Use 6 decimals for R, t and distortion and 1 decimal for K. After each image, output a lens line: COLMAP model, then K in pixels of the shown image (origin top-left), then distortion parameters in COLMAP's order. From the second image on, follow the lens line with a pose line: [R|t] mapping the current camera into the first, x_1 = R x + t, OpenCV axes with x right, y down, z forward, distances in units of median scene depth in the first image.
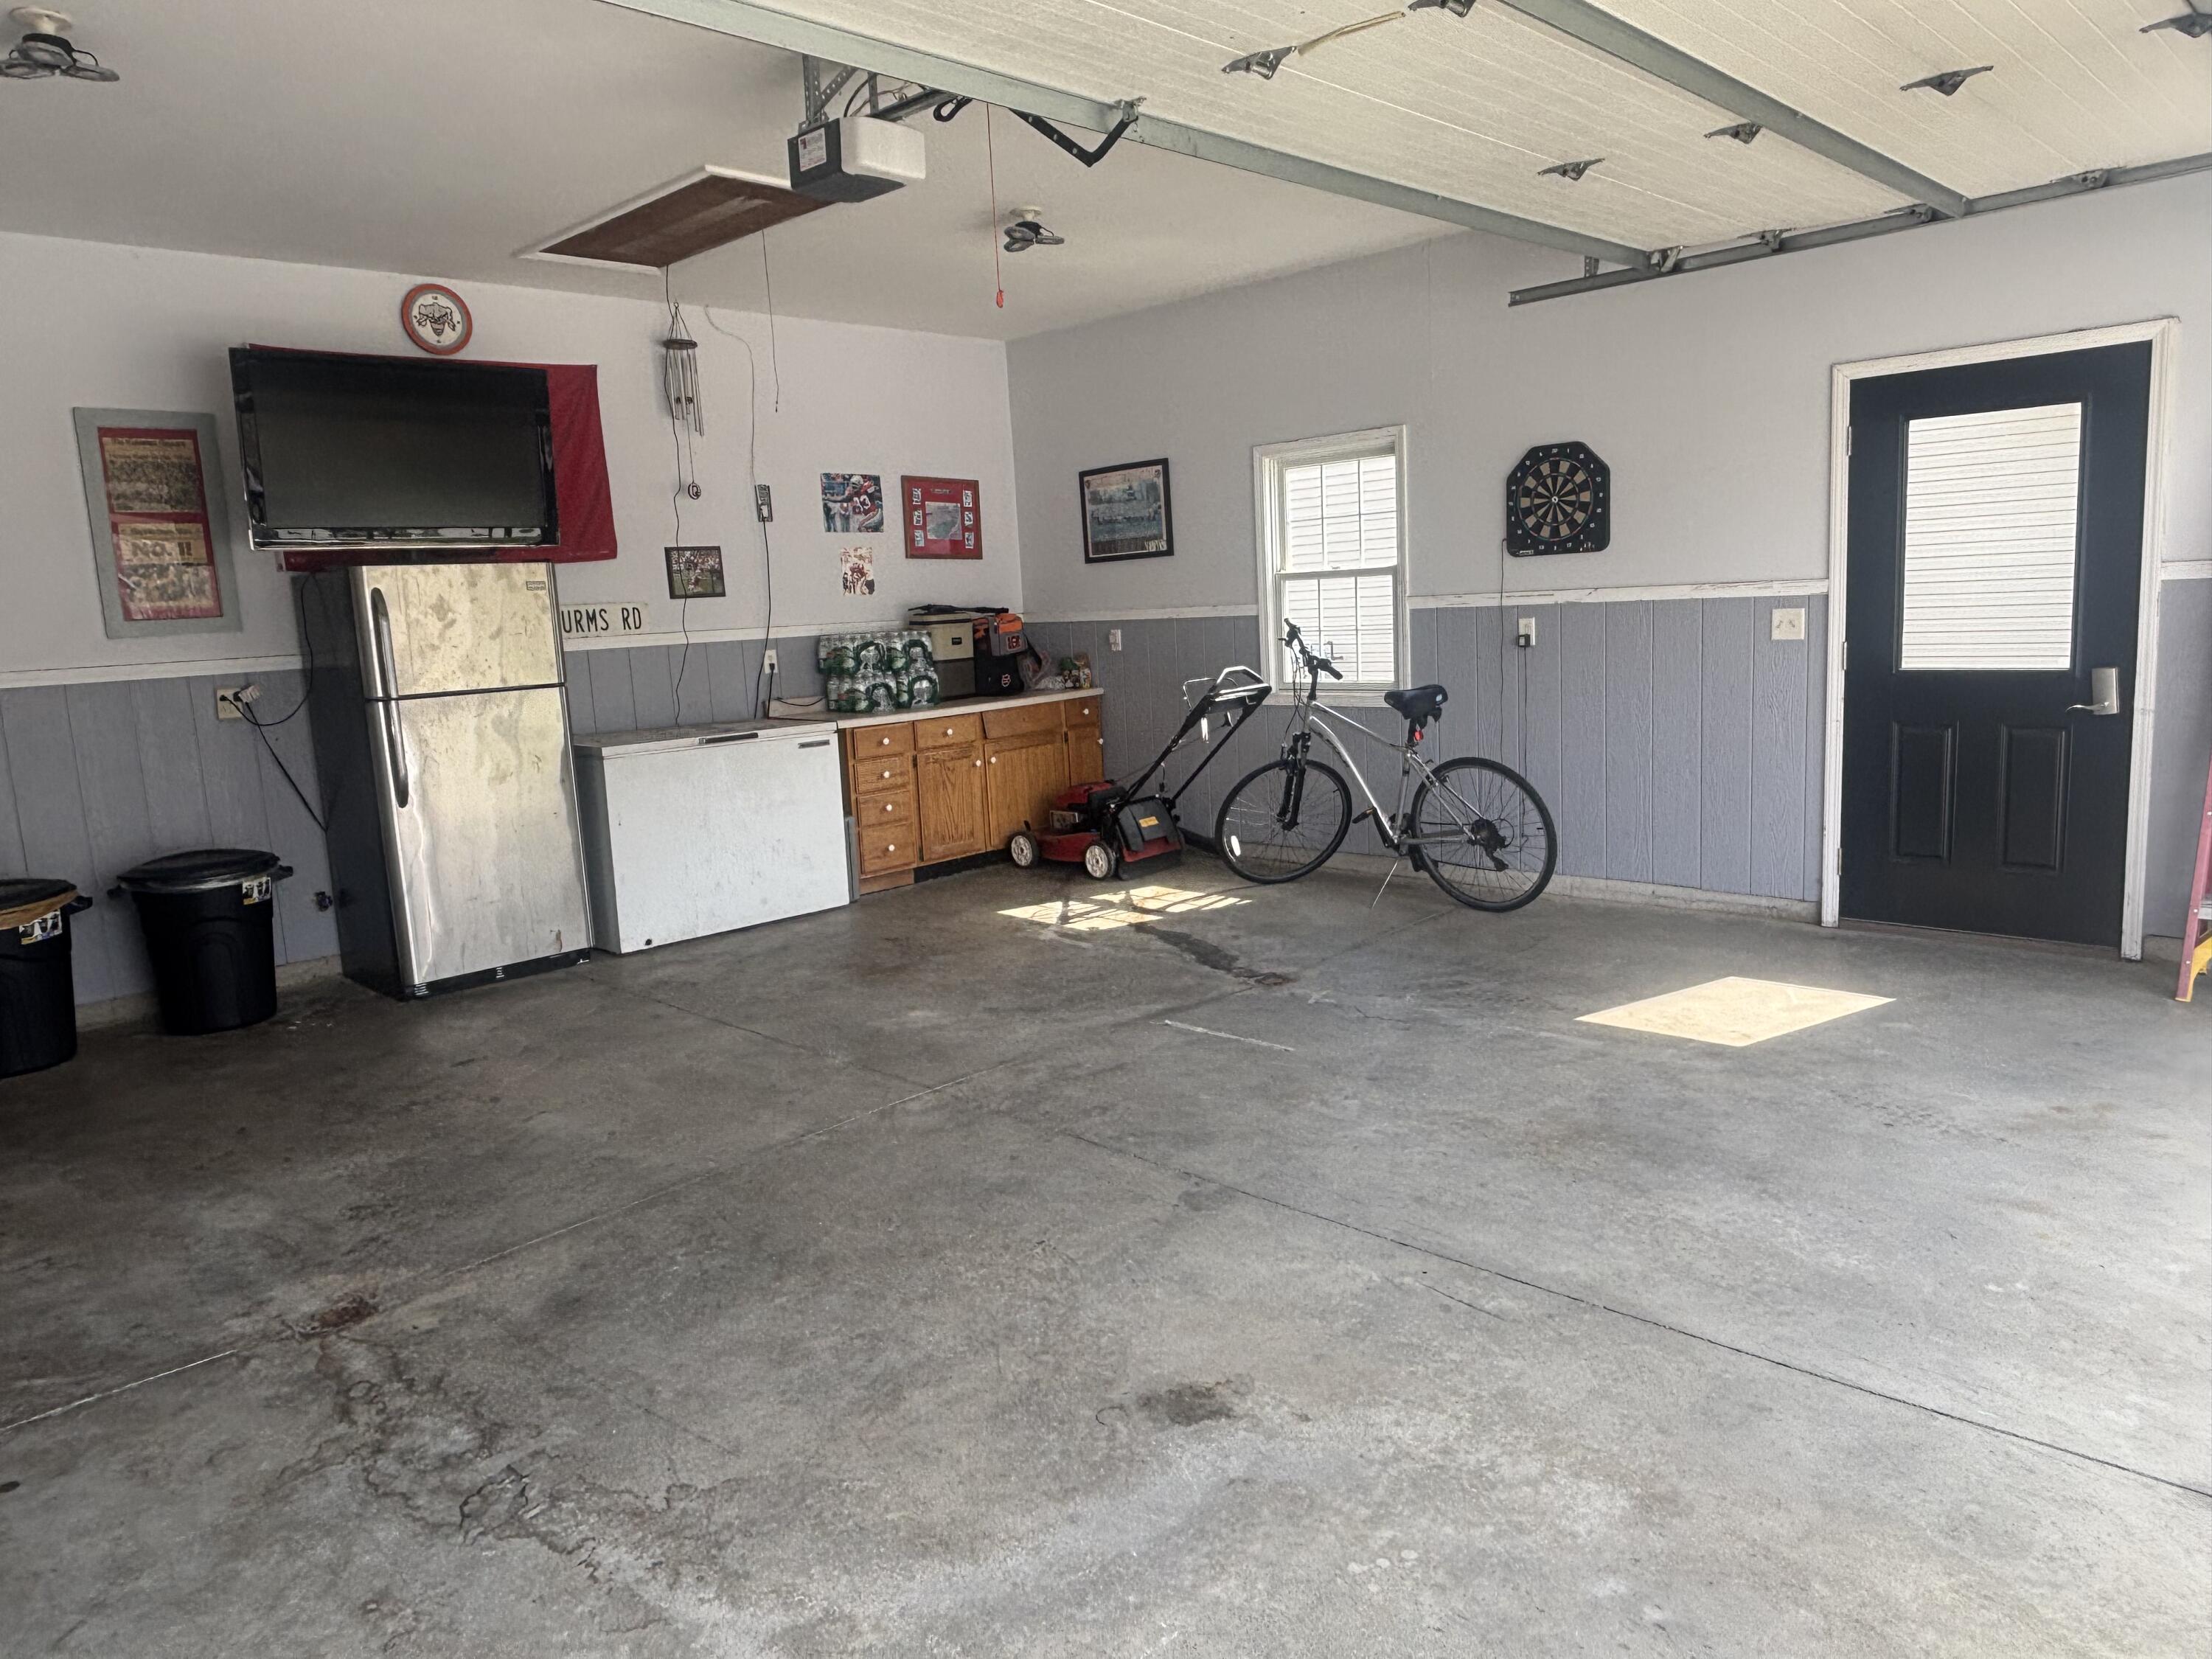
lens RADIAL K [[1483.3, 0, 1106.9], [0, 1483.3, 826.7], [0, 0, 1]] dist [0.012808, -0.012346]
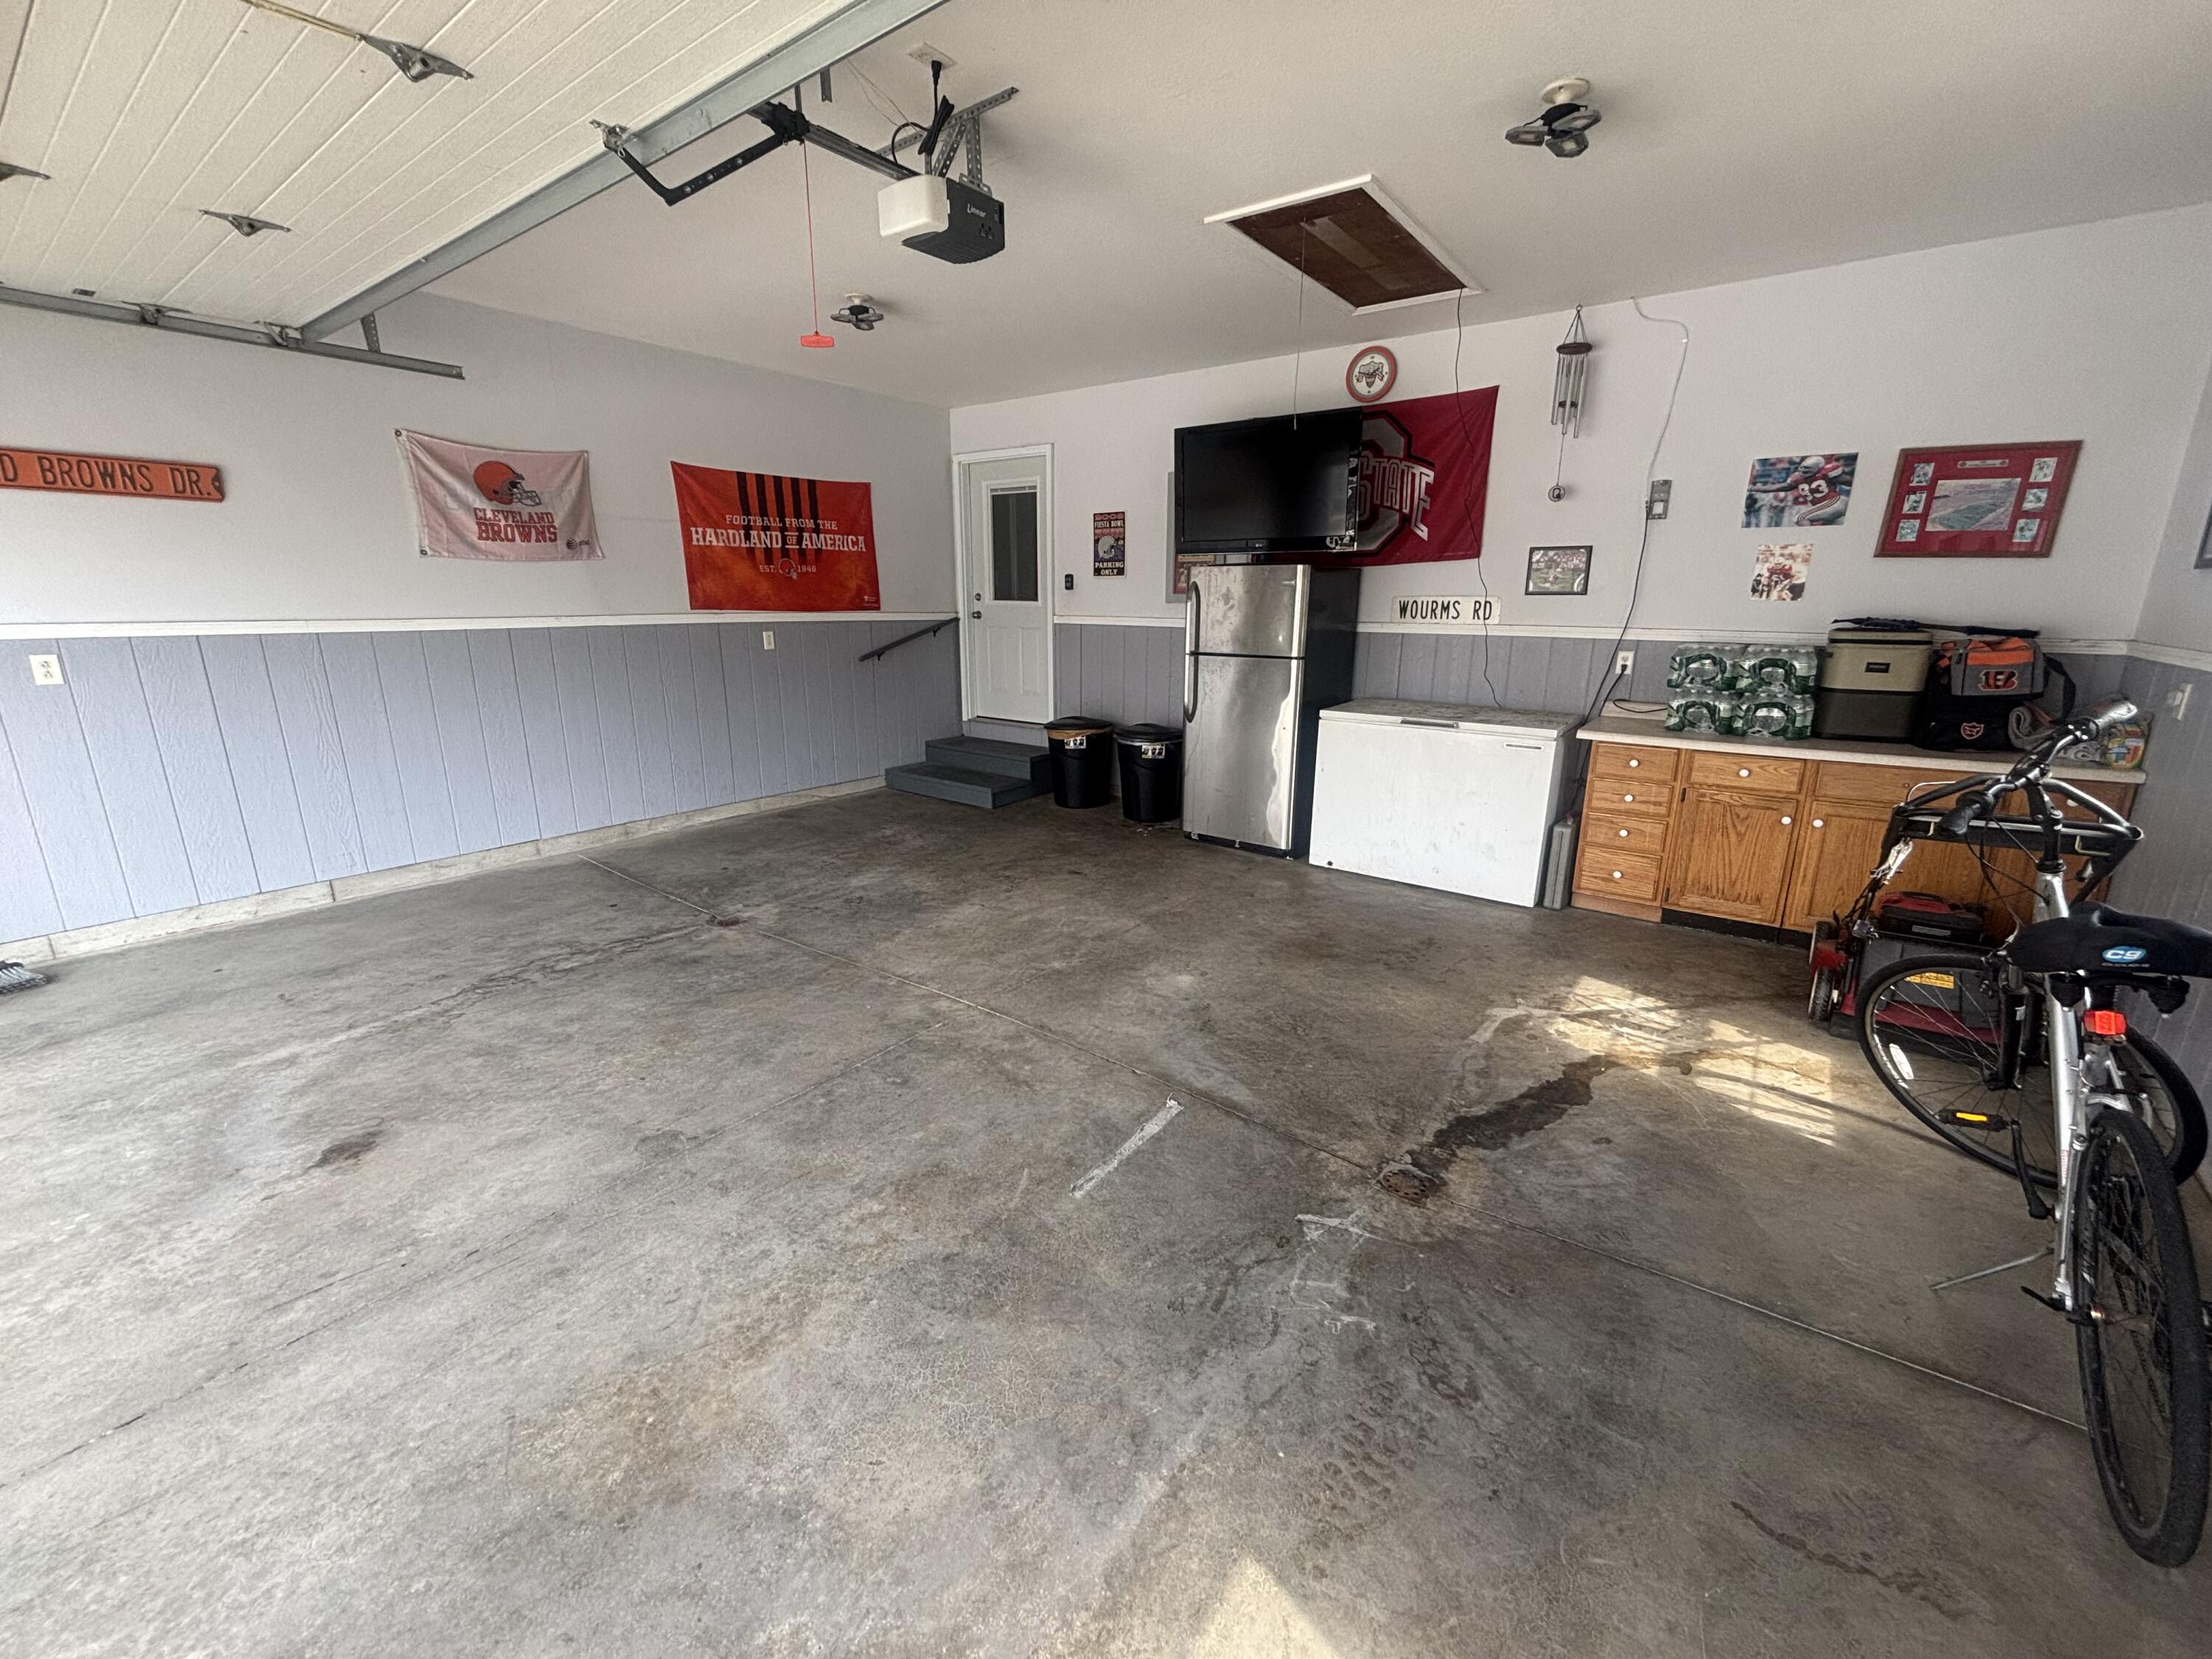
lens RADIAL K [[892.2, 0, 1104.2], [0, 892.2, 829.1], [0, 0, 1]] dist [-0.000282, 0.000685]
pose [[0.123879, 0.304876, -0.944301, 0.466709], [-0.162472, 0.945021, 0.283794, -0.164750], [0.978906, 0.118266, 0.166602, 0.782564]]
